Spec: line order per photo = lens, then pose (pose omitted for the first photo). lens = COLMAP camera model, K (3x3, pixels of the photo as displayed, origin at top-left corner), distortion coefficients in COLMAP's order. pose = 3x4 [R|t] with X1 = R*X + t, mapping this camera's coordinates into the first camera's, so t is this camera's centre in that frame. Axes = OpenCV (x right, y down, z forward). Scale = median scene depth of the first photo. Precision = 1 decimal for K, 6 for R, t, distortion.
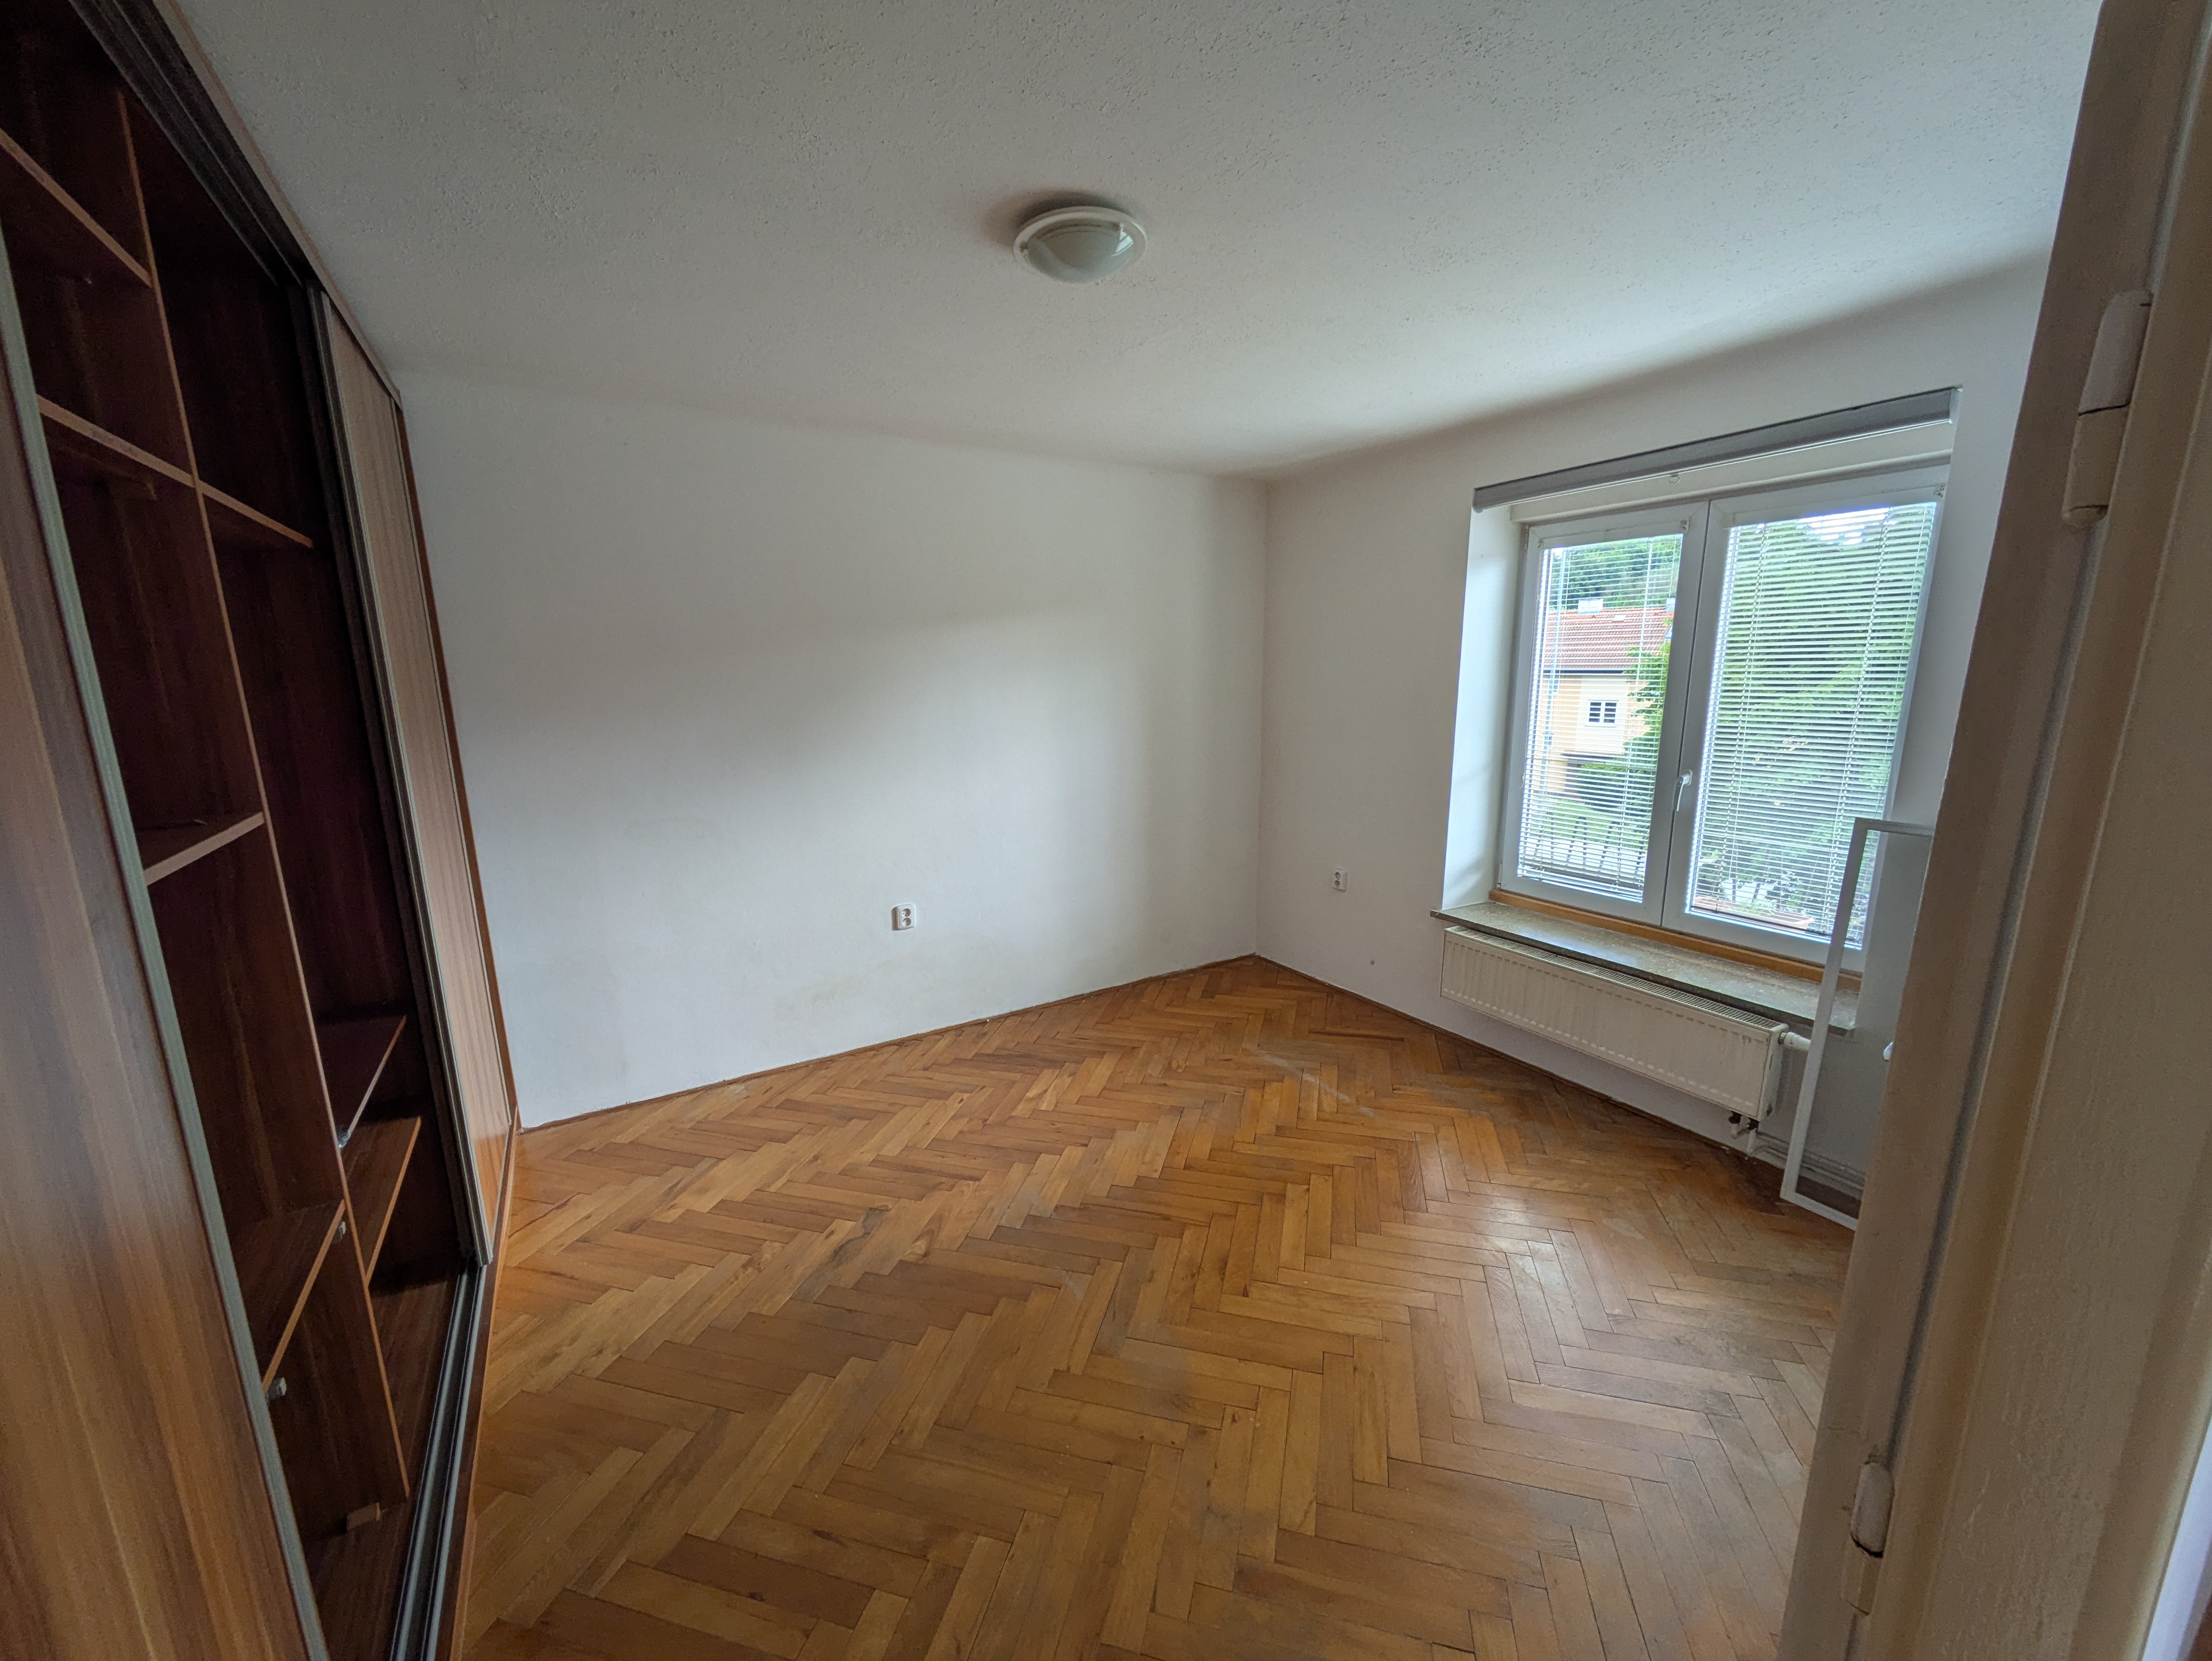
lens RADIAL K [[865.2, 0, 1114.6], [0, 865.2, 840.0], [0, 0, 1]] dist [0.009501, 0.000294]
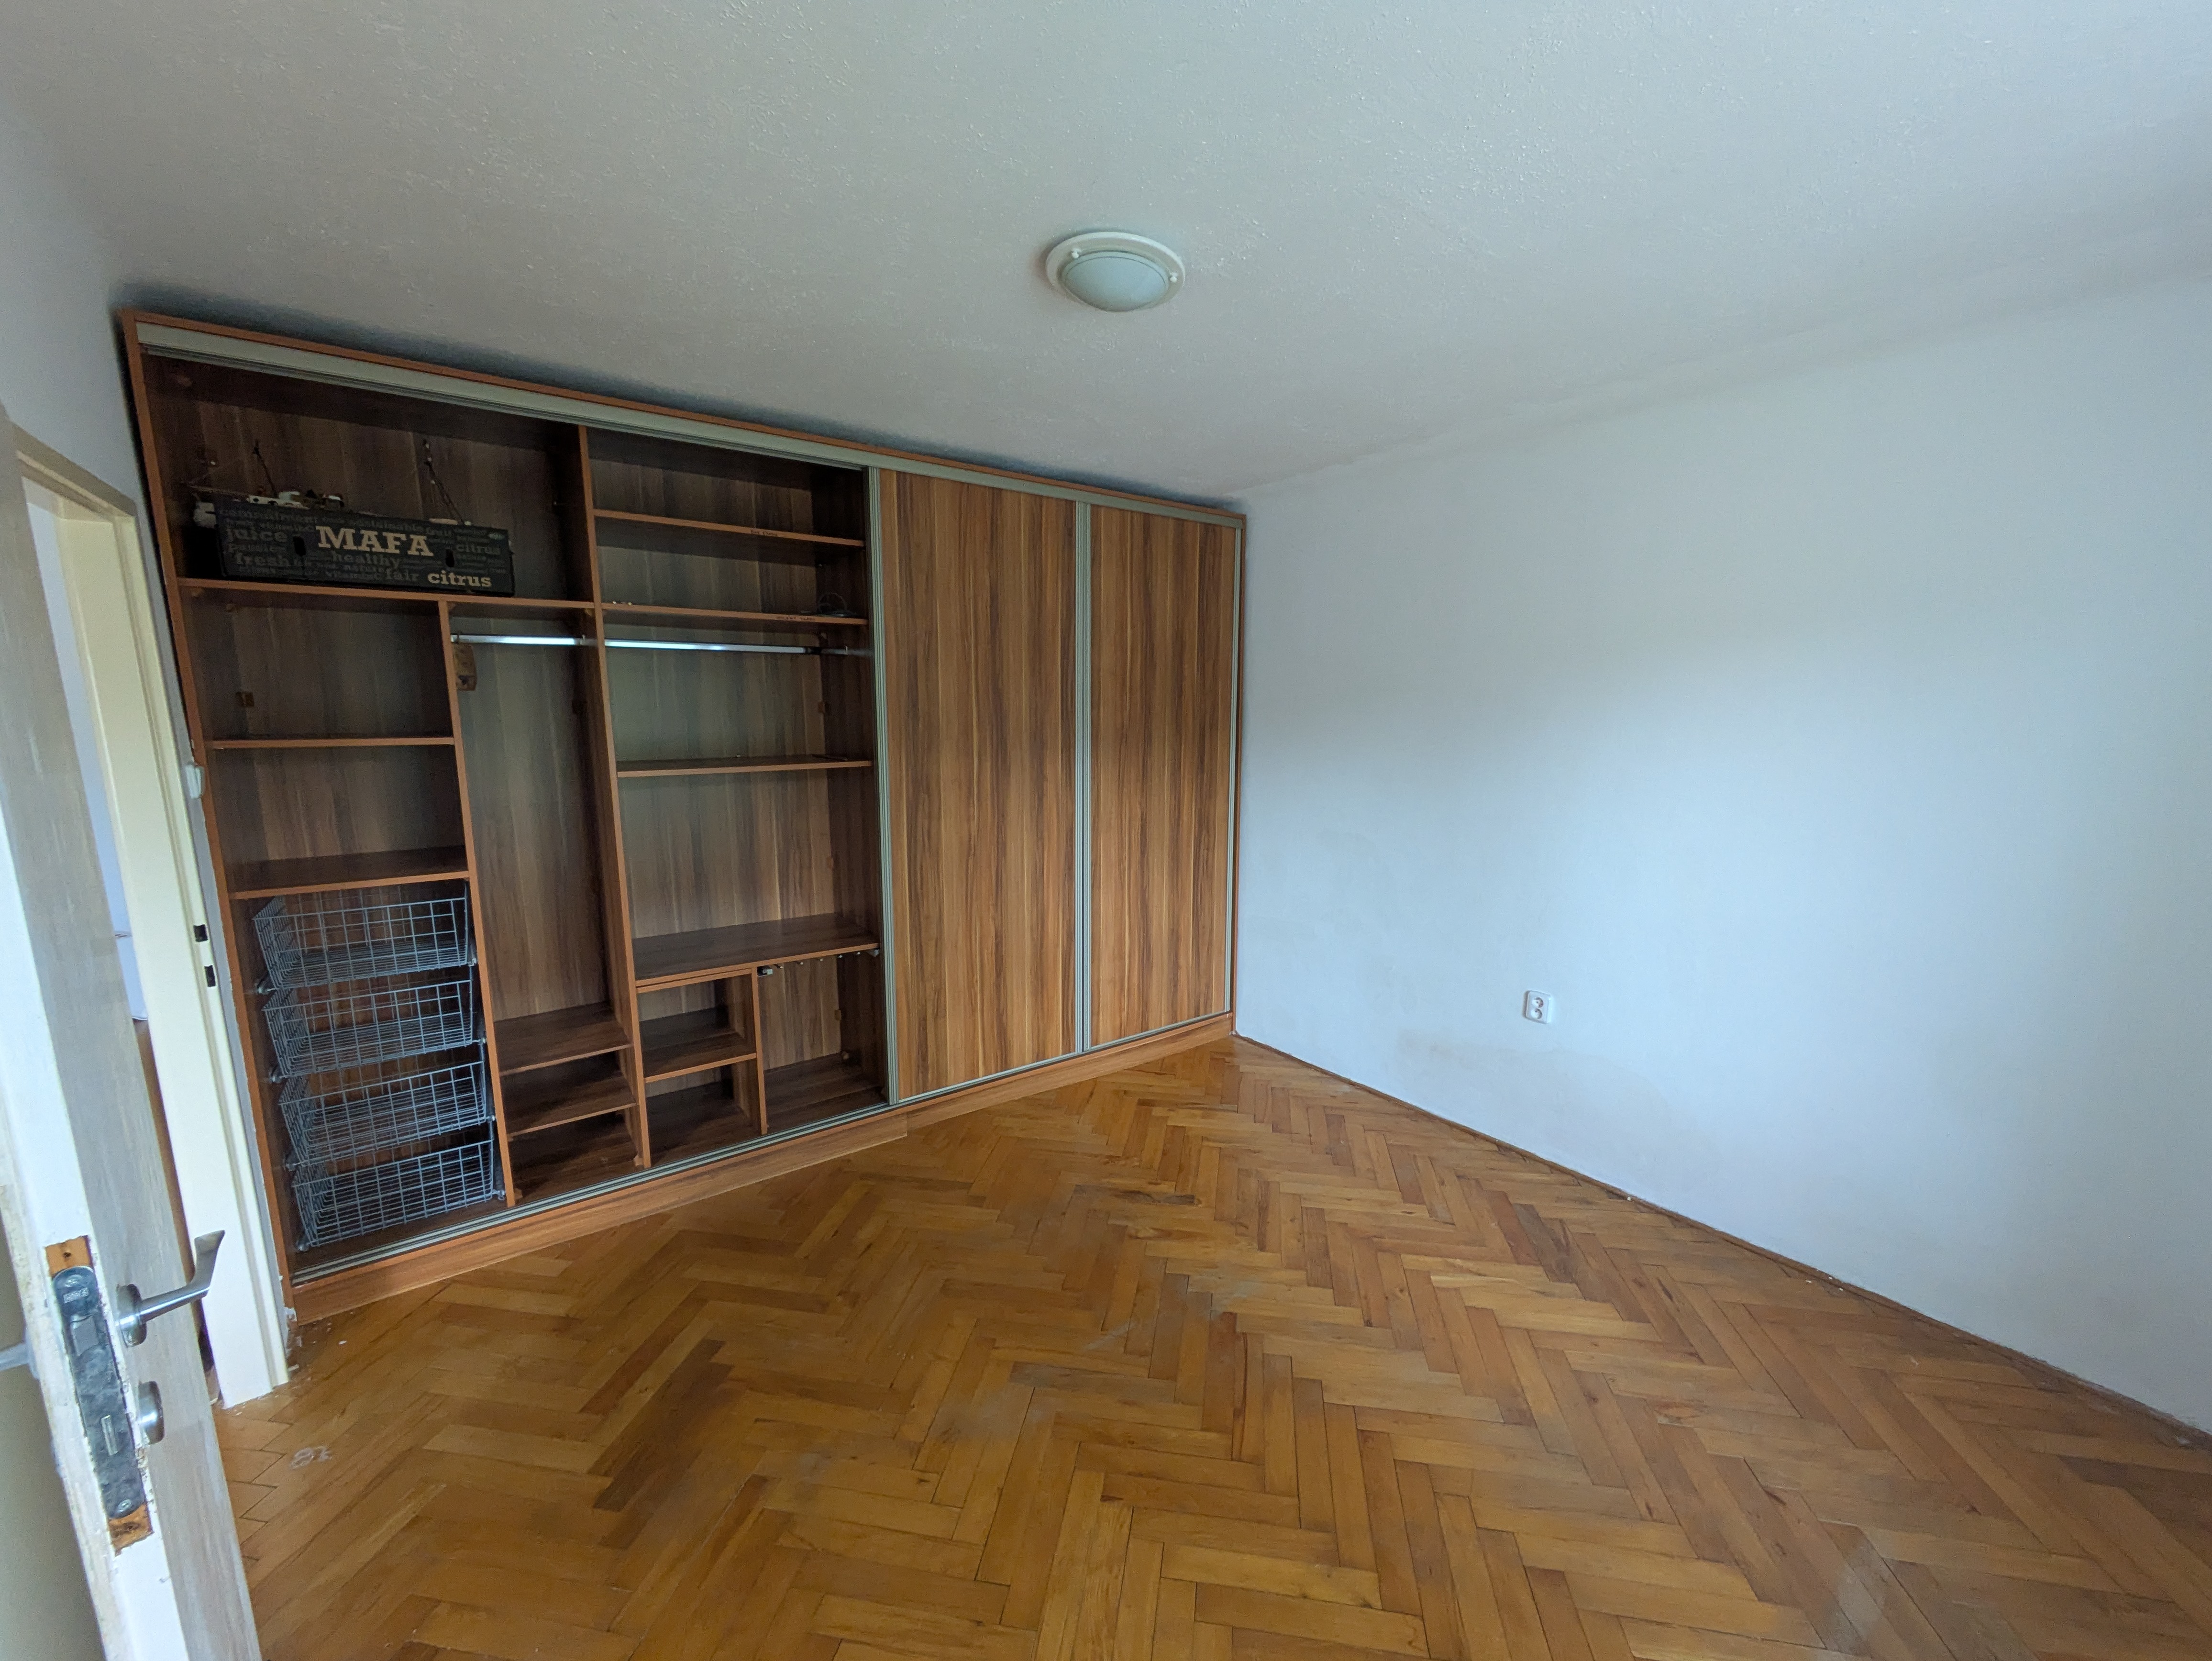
lens RADIAL K [[865.2, 0, 1111.5], [0, 865.2, 838.0], [0, 0, 1]] dist [0.009501, 0.000294]
pose [[0.113005, 0.167640, -0.979350, 0.609286], [-0.201609, 0.969028, 0.142610, -0.126114], [0.972925, 0.181330, 0.143303, 0.578905]]
